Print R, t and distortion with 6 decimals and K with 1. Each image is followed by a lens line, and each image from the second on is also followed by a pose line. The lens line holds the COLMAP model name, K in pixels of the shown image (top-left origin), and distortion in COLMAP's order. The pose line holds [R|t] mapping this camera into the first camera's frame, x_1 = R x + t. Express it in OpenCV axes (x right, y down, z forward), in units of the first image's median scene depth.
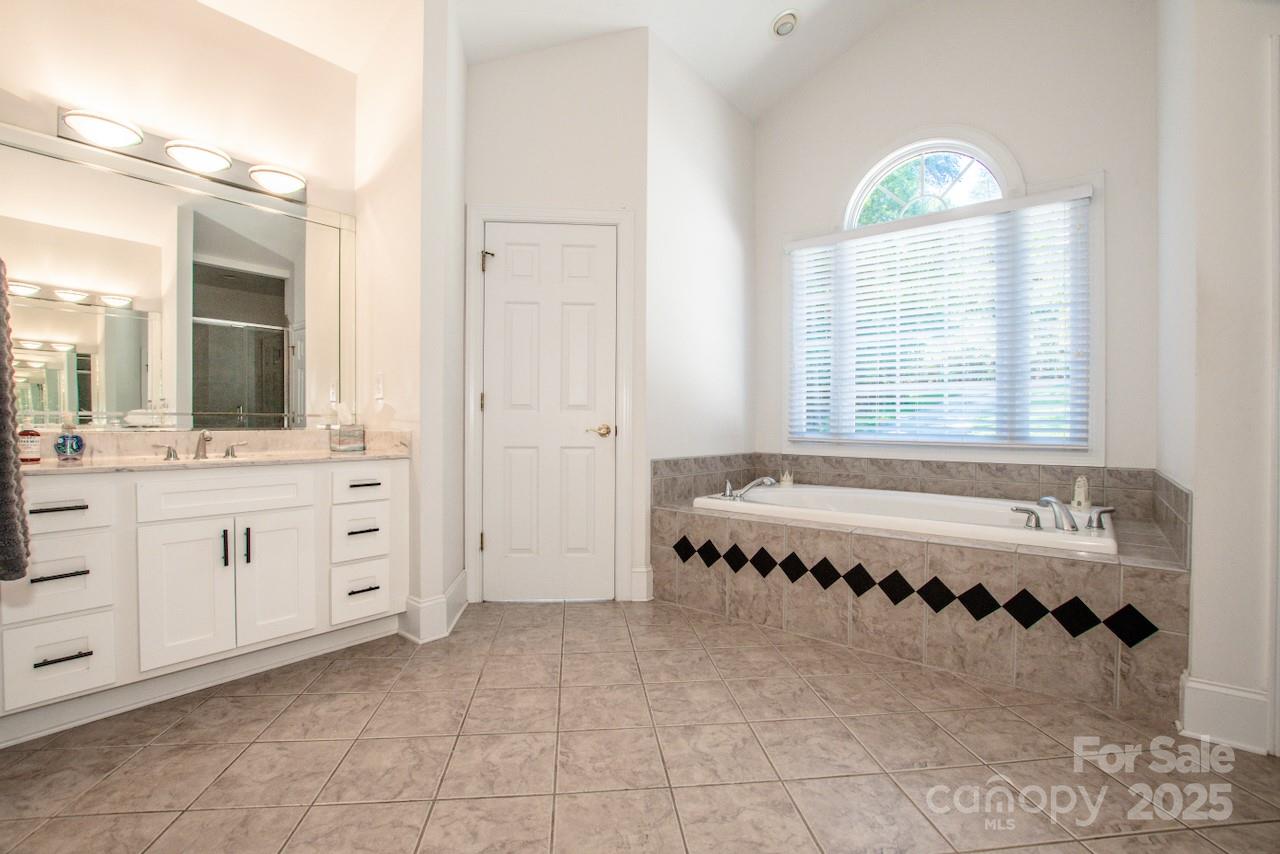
lens RADIAL K [[592.7, 0, 641.2], [0, 592.7, 429.4], [0, 0, 1]] dist [-0.029897, -0.000866]
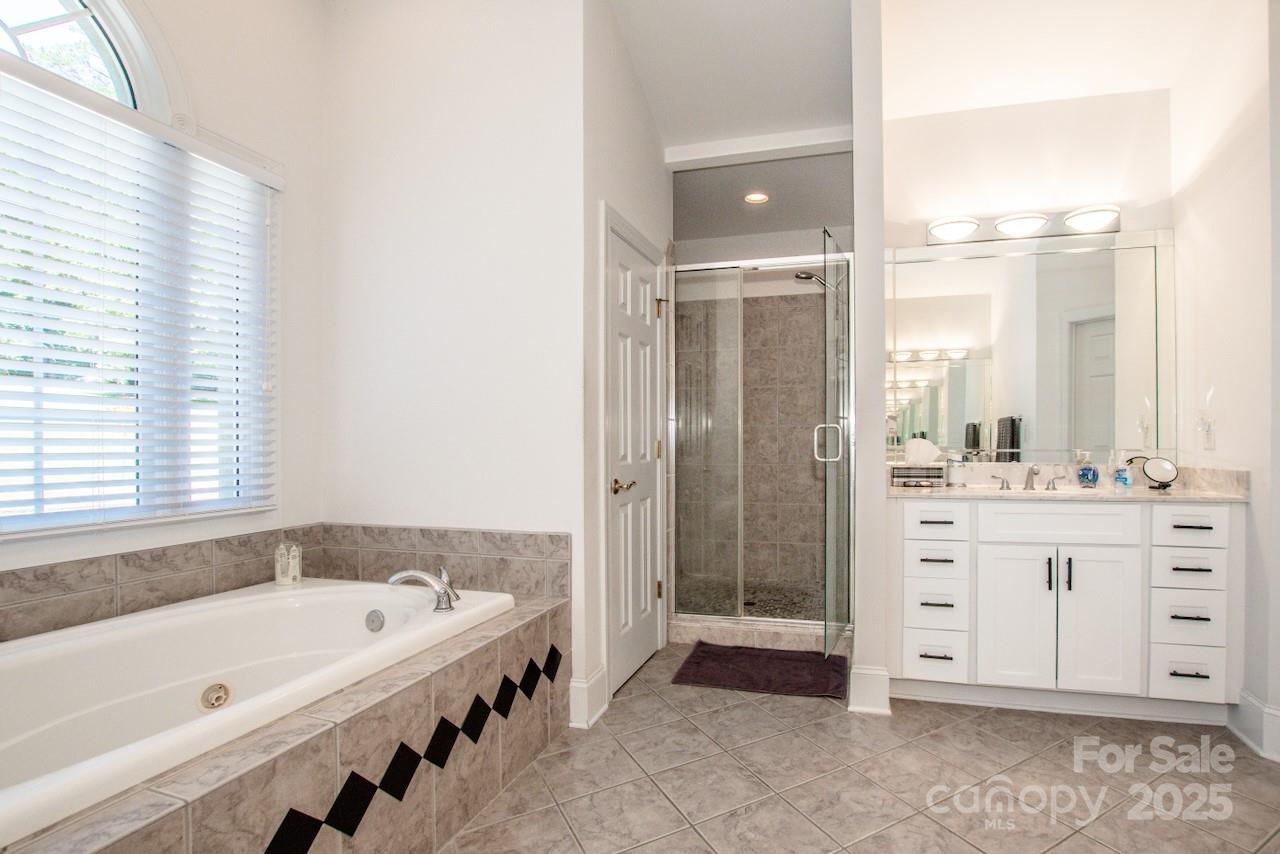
lens RADIAL K [[644.9, 0, 640.5], [0, 644.9, 429.4], [0, 0, 1]] dist [-0.005955, -0.000921]
pose [[-0.394571, -0.001801, 0.918864, -0.275818], [0.003196, 0.999989, 0.003332, -0.087624], [-0.918860, 0.004251, -0.394561, 1.009899]]
